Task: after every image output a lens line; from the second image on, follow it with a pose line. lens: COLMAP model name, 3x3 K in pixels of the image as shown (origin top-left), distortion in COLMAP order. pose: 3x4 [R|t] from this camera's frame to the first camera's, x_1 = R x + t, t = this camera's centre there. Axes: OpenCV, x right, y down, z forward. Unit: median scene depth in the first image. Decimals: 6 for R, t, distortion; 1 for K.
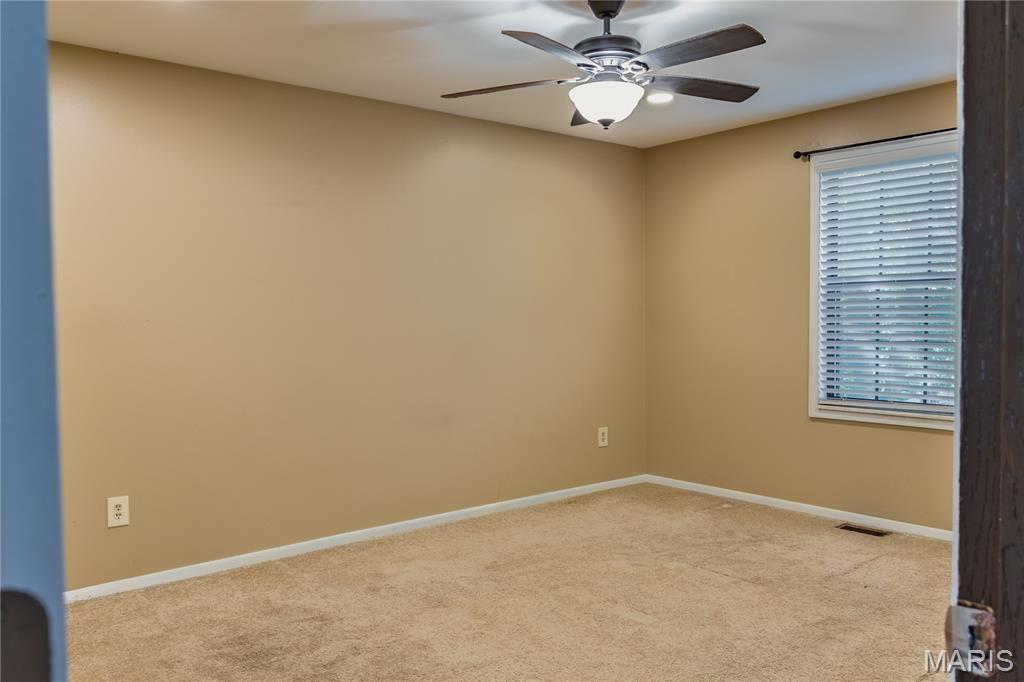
lens RADIAL K [[738.3, 0, 505.5], [0, 738.3, 339.2], [0, 0, 1]] dist [0.012004, -0.011631]
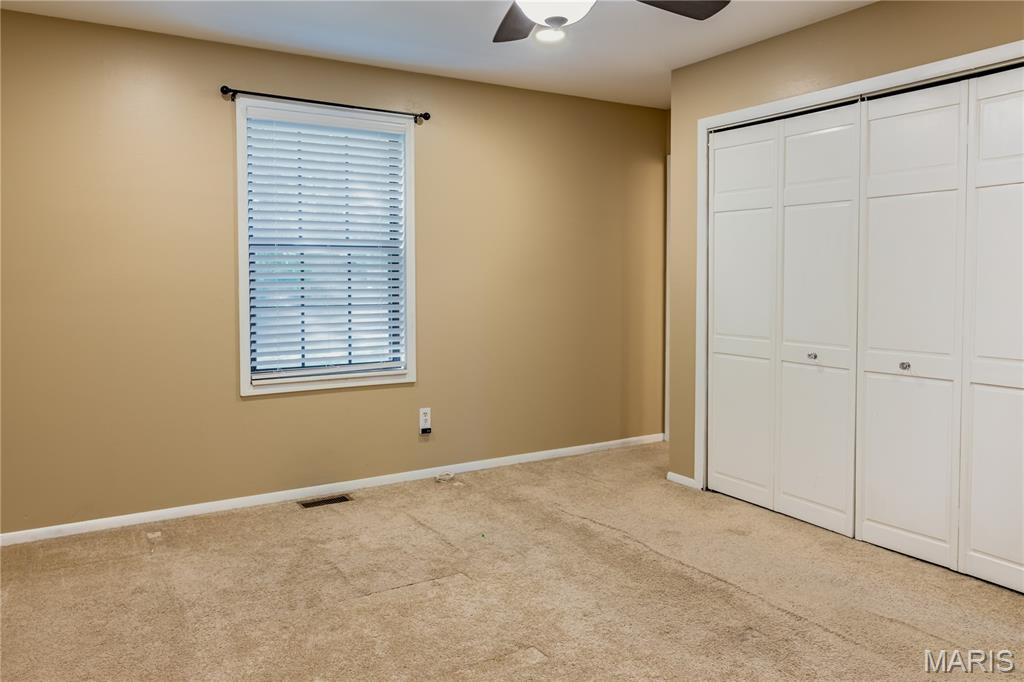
lens RADIAL K [[738.3, 0, 464.7], [0, 738.3, 295.9], [0, 0, 1]] dist [0.012004, -0.011631]
pose [[0.191309, -0.021867, 0.981286, -0.435080], [0.028949, 0.999443, 0.016627, -0.022265], [-0.981103, 0.025227, 0.191836, 0.641001]]
